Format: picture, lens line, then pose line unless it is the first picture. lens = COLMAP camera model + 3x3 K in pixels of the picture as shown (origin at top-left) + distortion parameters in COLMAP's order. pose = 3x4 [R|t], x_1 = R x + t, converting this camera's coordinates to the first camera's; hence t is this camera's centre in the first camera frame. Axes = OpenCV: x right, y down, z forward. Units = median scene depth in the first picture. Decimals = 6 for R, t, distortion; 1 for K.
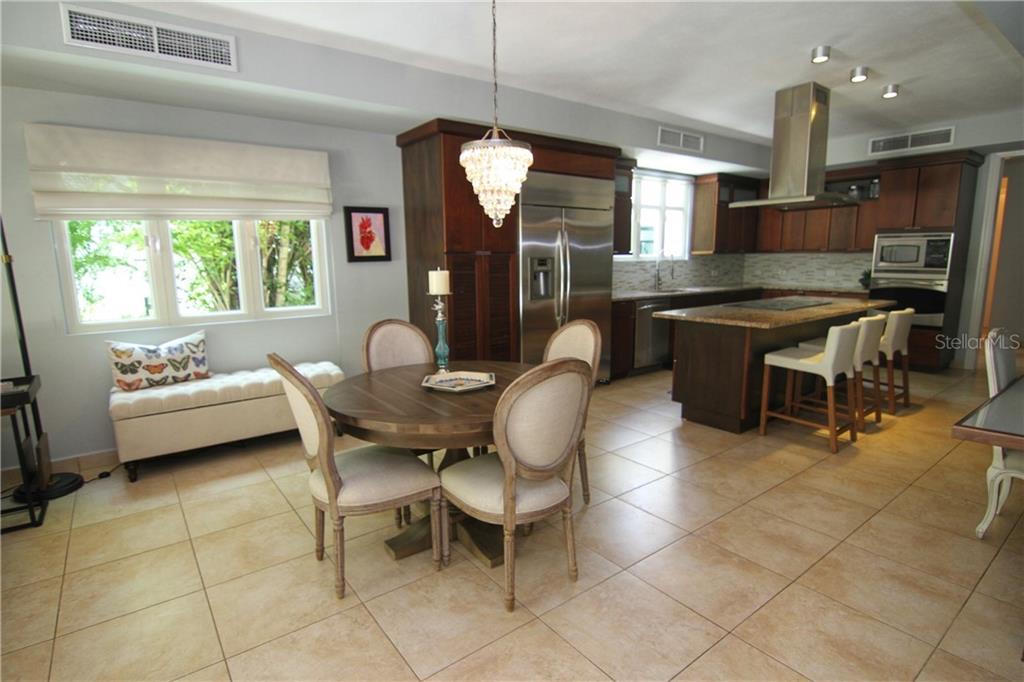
lens RADIAL K [[521.6, 0, 510.0], [0, 521.6, 341.0], [0, 0, 1]] dist [-0.018333, -0.000689]
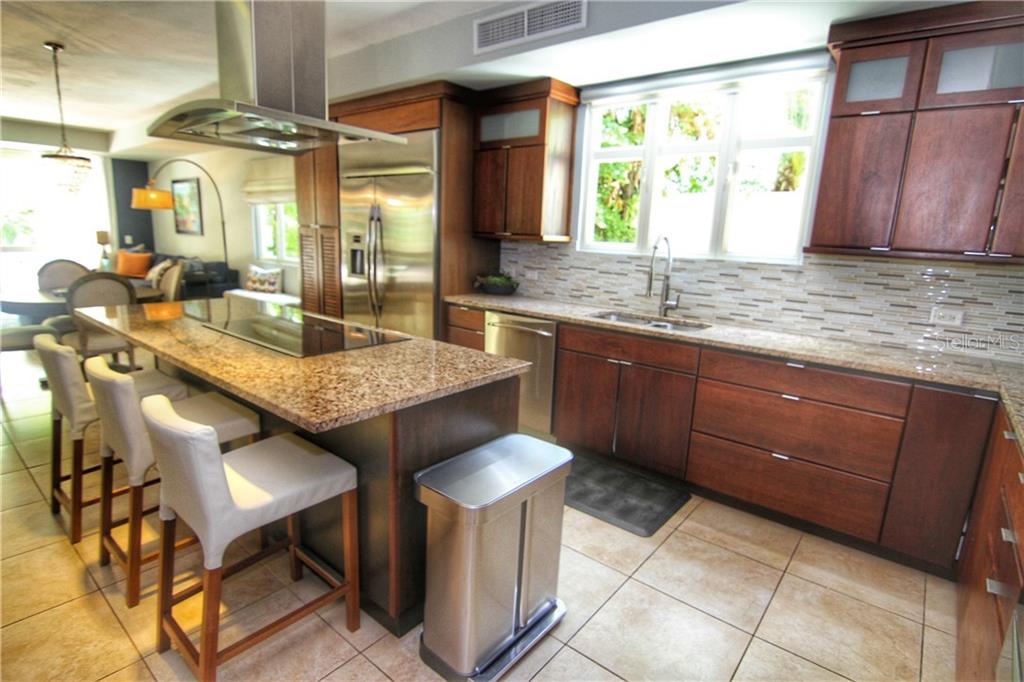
lens RADIAL K [[521.6, 0, 508.2], [0, 521.6, 340.5], [0, 0, 1]] dist [-0.018333, -0.000689]
pose [[0.219643, 0.214429, -0.951723, 1.173242], [-0.197055, 0.965189, 0.171985, -0.210951], [0.955472, 0.149767, 0.254252, 1.172475]]
